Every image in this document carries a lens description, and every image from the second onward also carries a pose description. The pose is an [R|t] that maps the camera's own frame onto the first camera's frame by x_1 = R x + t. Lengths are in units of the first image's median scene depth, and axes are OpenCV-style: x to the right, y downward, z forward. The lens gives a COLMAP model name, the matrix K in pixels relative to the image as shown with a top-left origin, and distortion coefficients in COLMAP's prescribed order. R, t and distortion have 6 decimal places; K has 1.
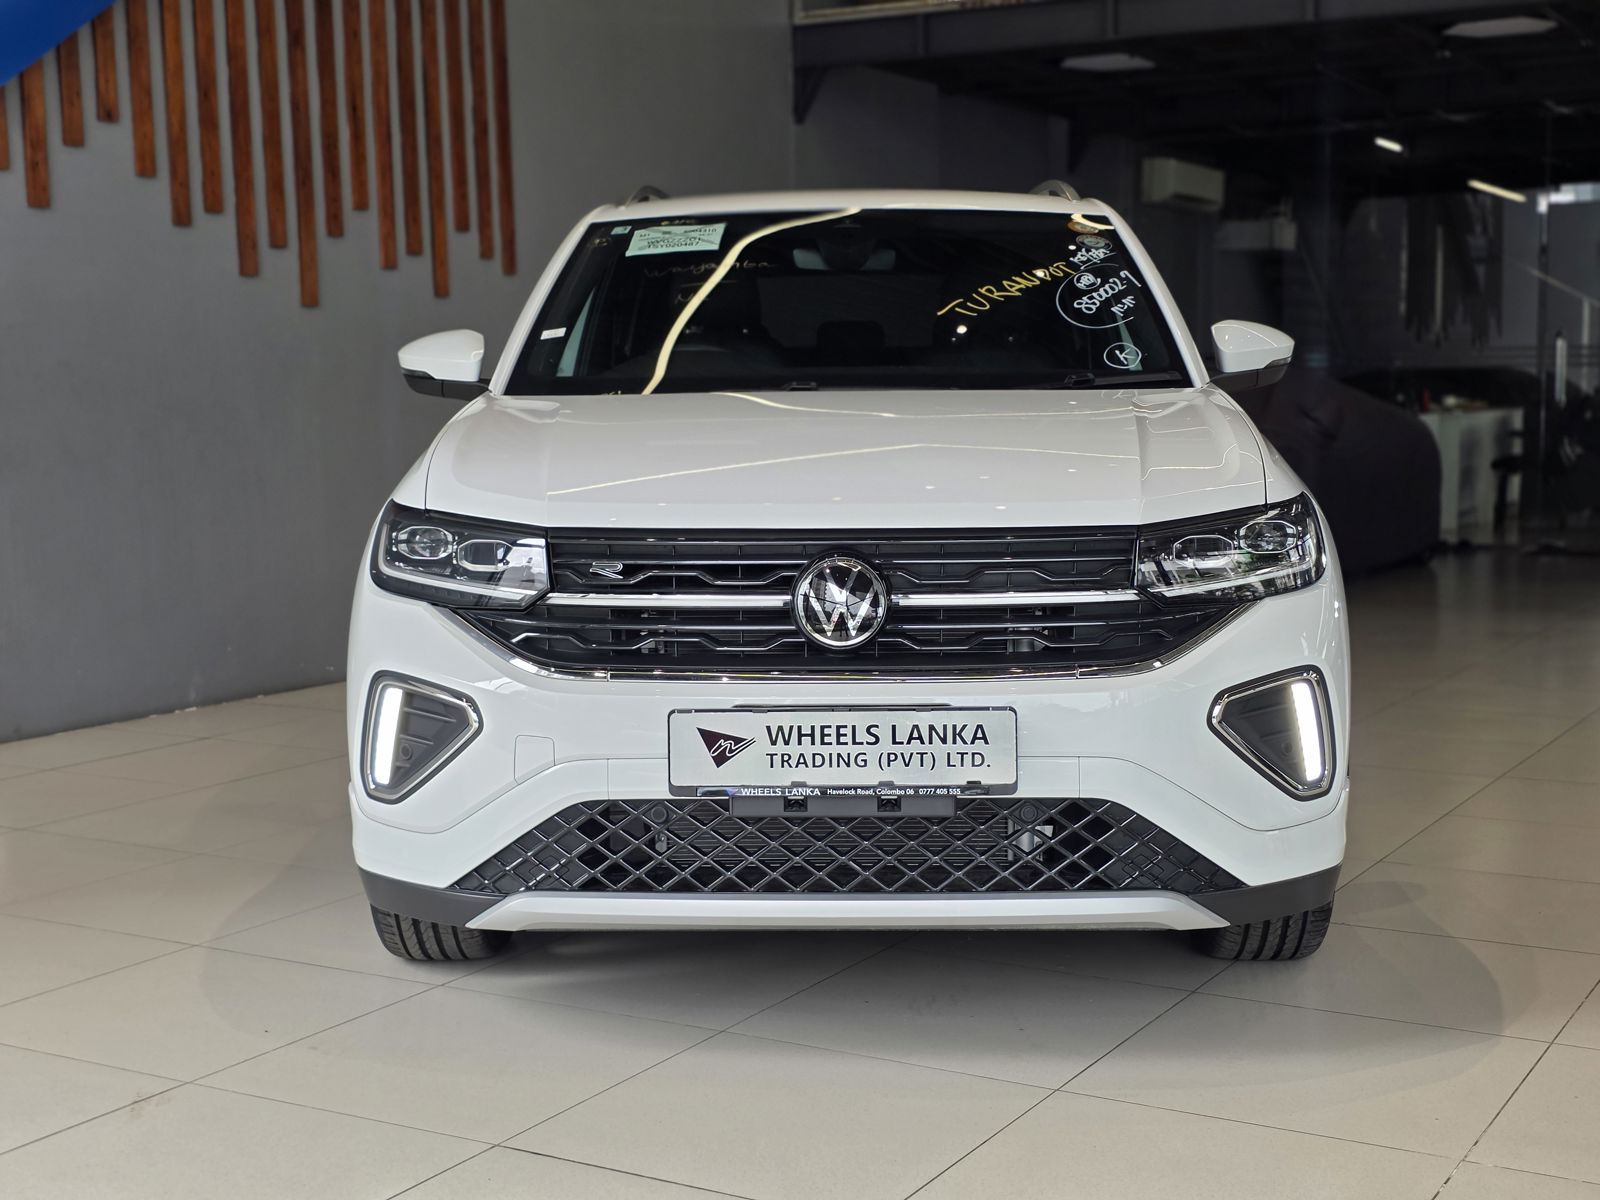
lens RADIAL K [[2161.7, 0, 800.0], [0, 2161.7, 600.0], [0, 0, 1]] dist [0.197658, -0.432068]
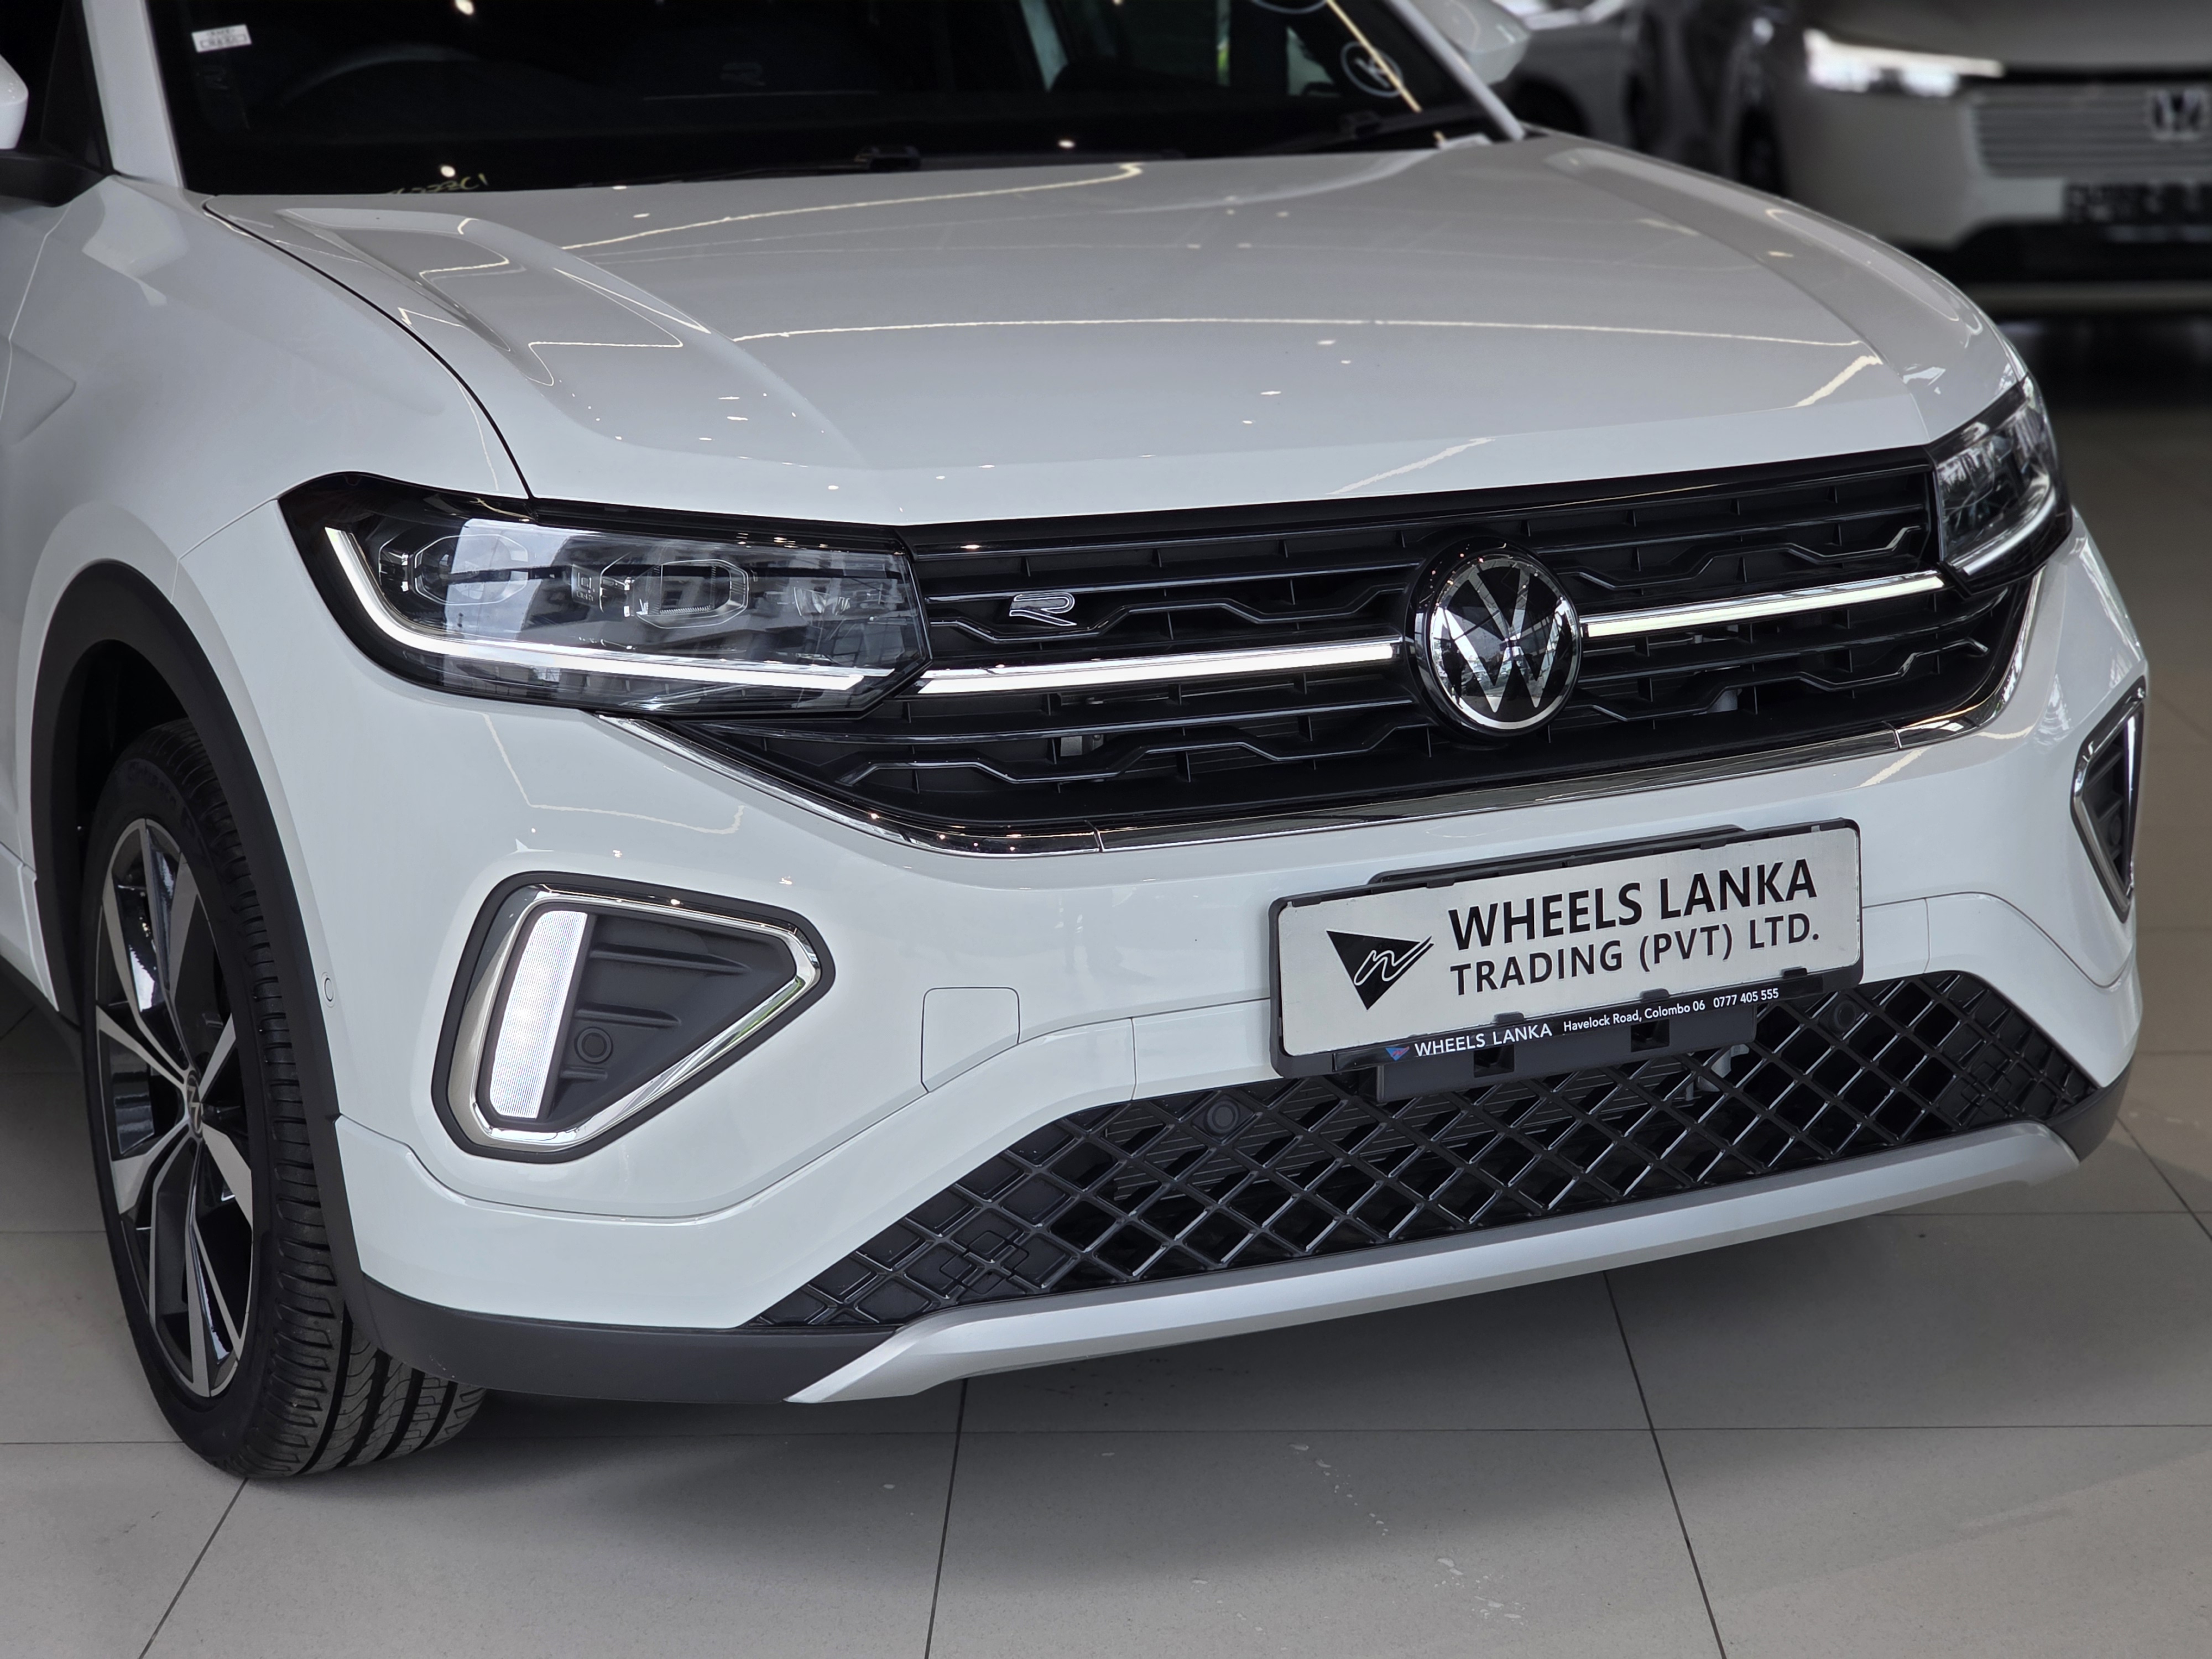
lens RADIAL K [[4439.8, 0, 1105.7], [0, 4439.8, 784.7], [0, 0, 1]] dist [-0.836349, 17.281246]
pose [[0.872368, -0.101383, 0.478221, -0.557238], [0.055647, 0.992494, 0.108899, -0.083061], [-0.485672, -0.068389, 0.871462, 0.169973]]
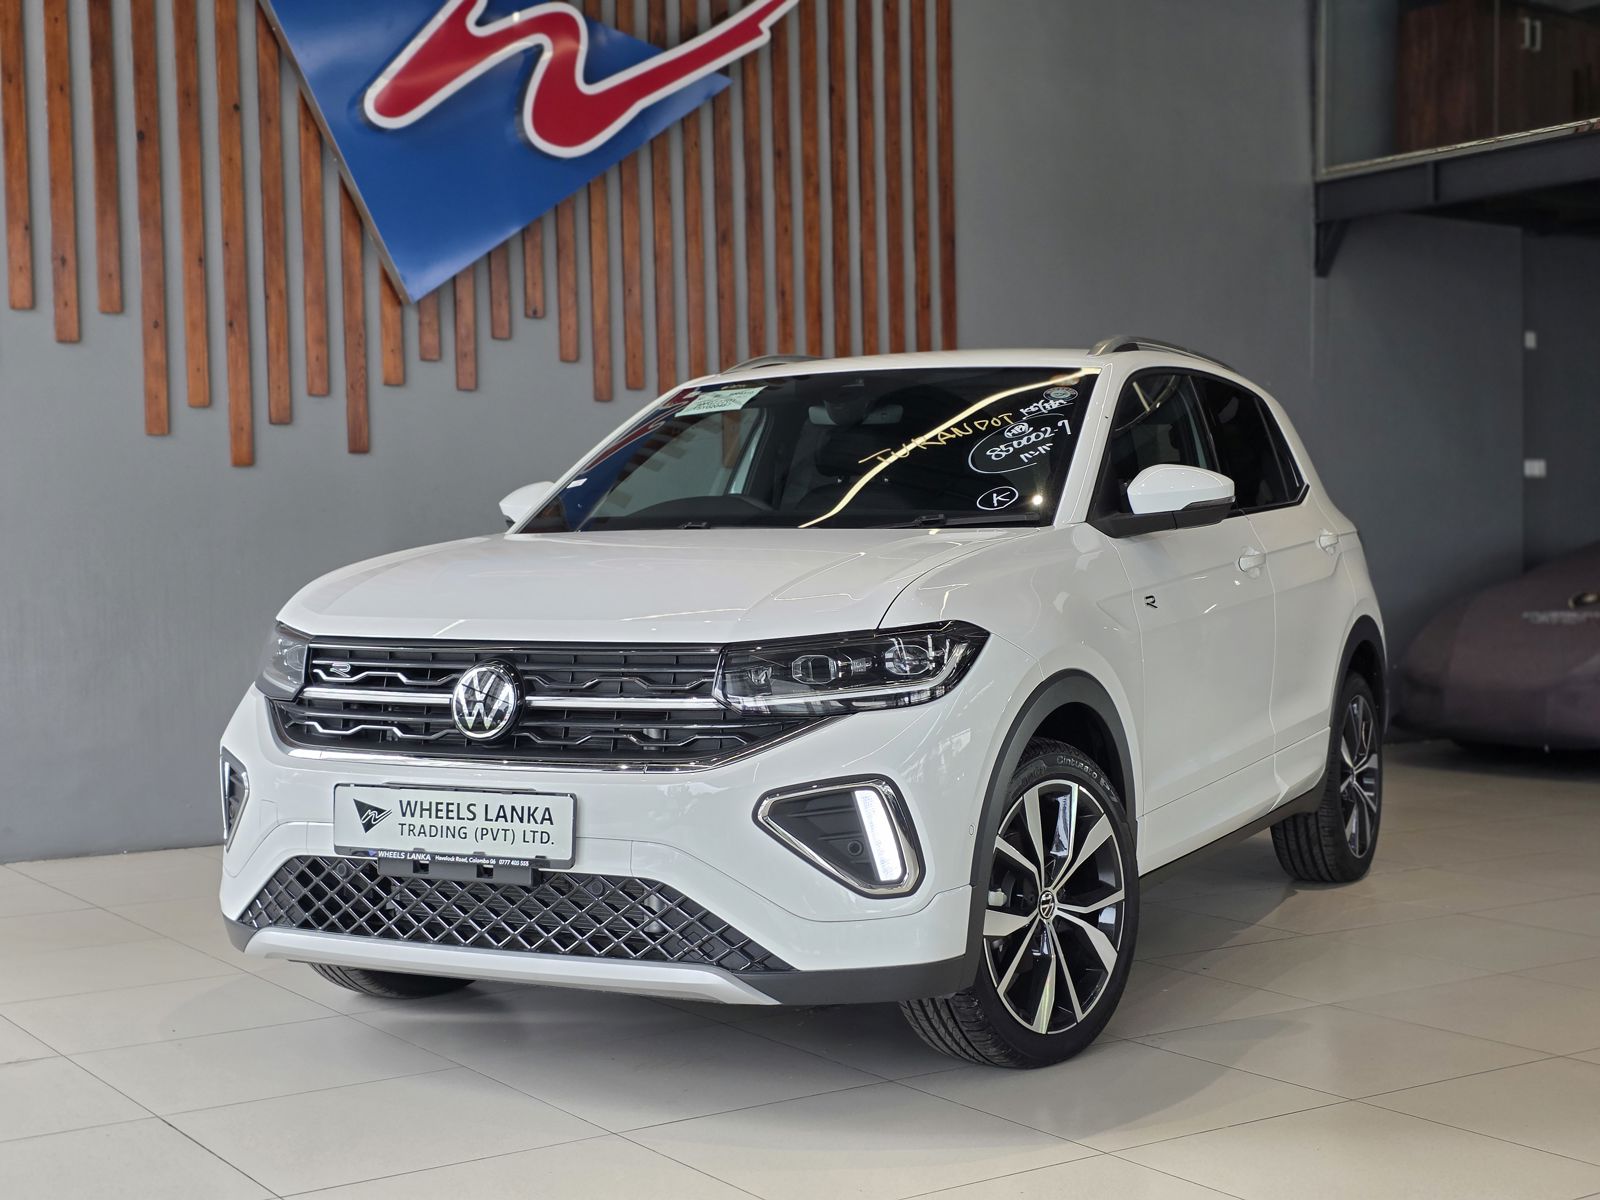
lens RADIAL K [[2161.7, 0, 800.0], [0, 2161.7, 600.0], [0, 0, 1]] dist [0.197658, -0.432068]
pose [[0.901619, 0.012755, -0.432344, 0.711546], [-0.043822, 0.997116, -0.061969, 0.012172], [0.430306, 0.074818, 0.899577, -0.008556]]
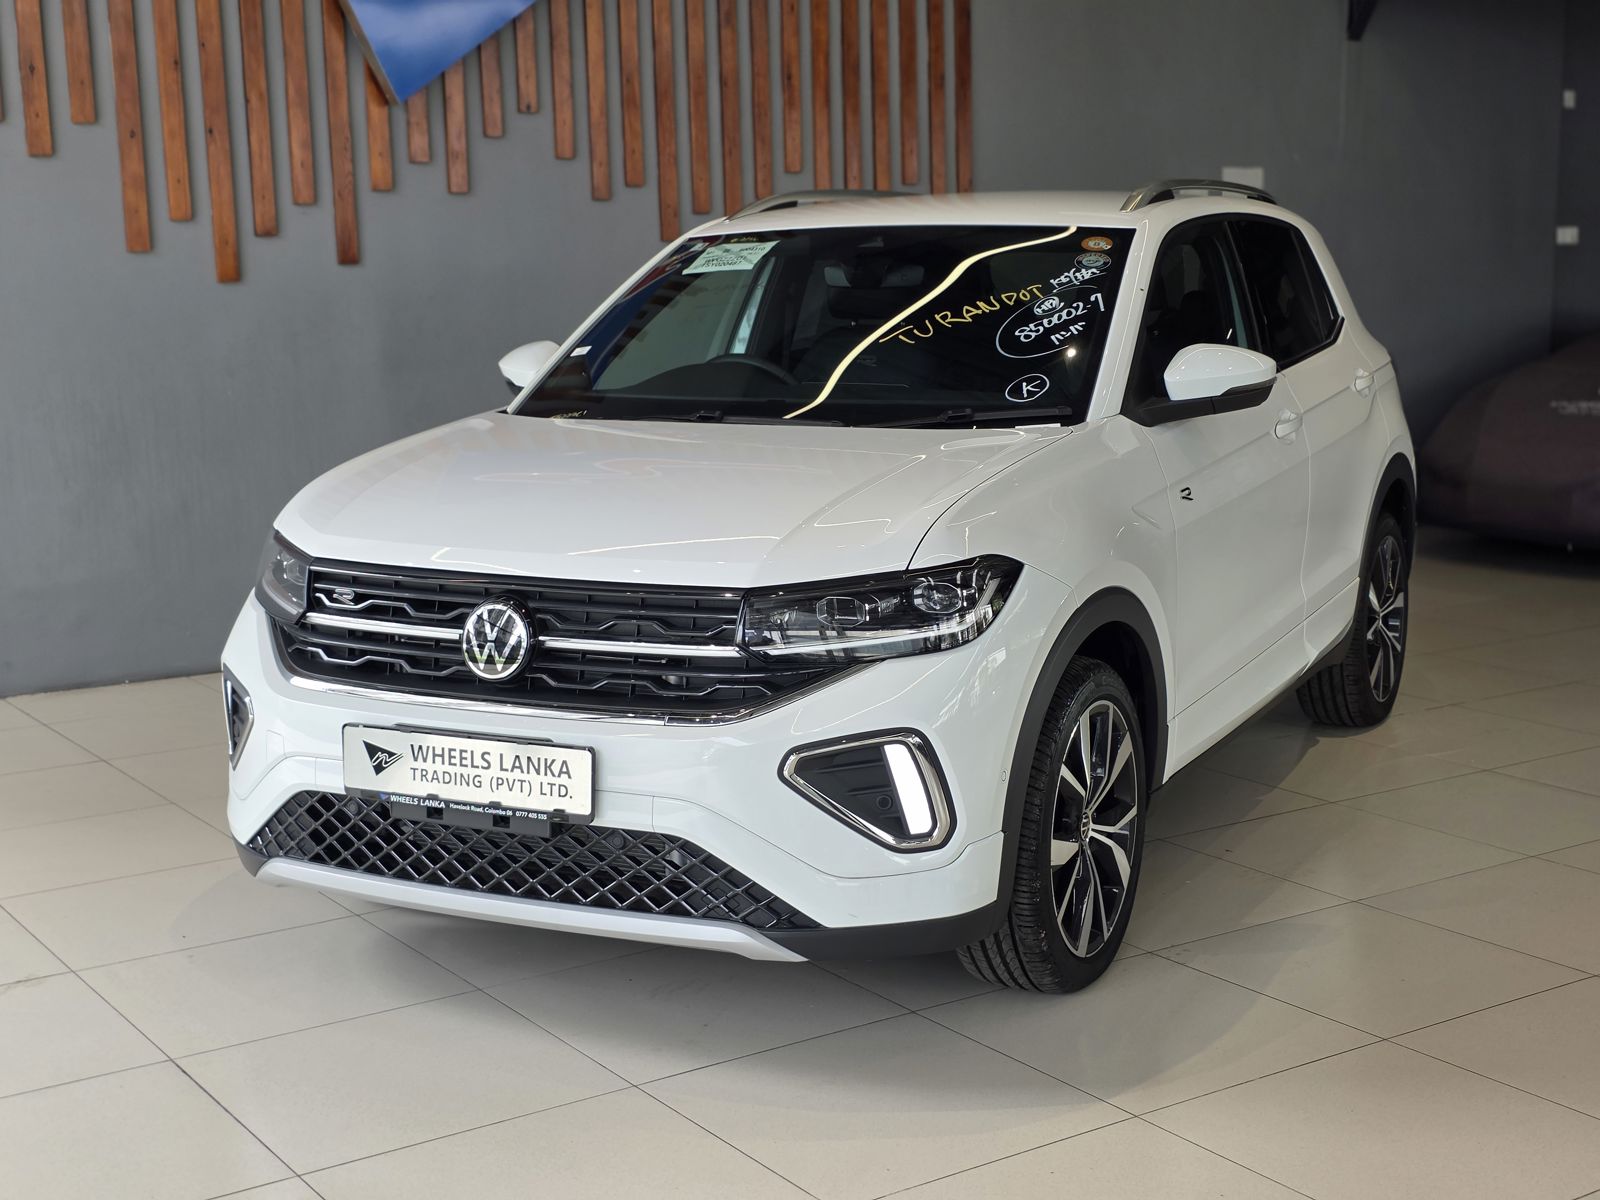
lens RADIAL K [[2161.7, 0, 800.0], [0, 2161.7, 600.0], [0, 0, 1]] dist [0.197658, -0.432068]
pose [[0.902457, 0.066745, -0.425577, 0.668663], [-0.038213, 0.996433, 0.075242, -0.115789], [0.429081, -0.051640, 0.901789, 0.034322]]
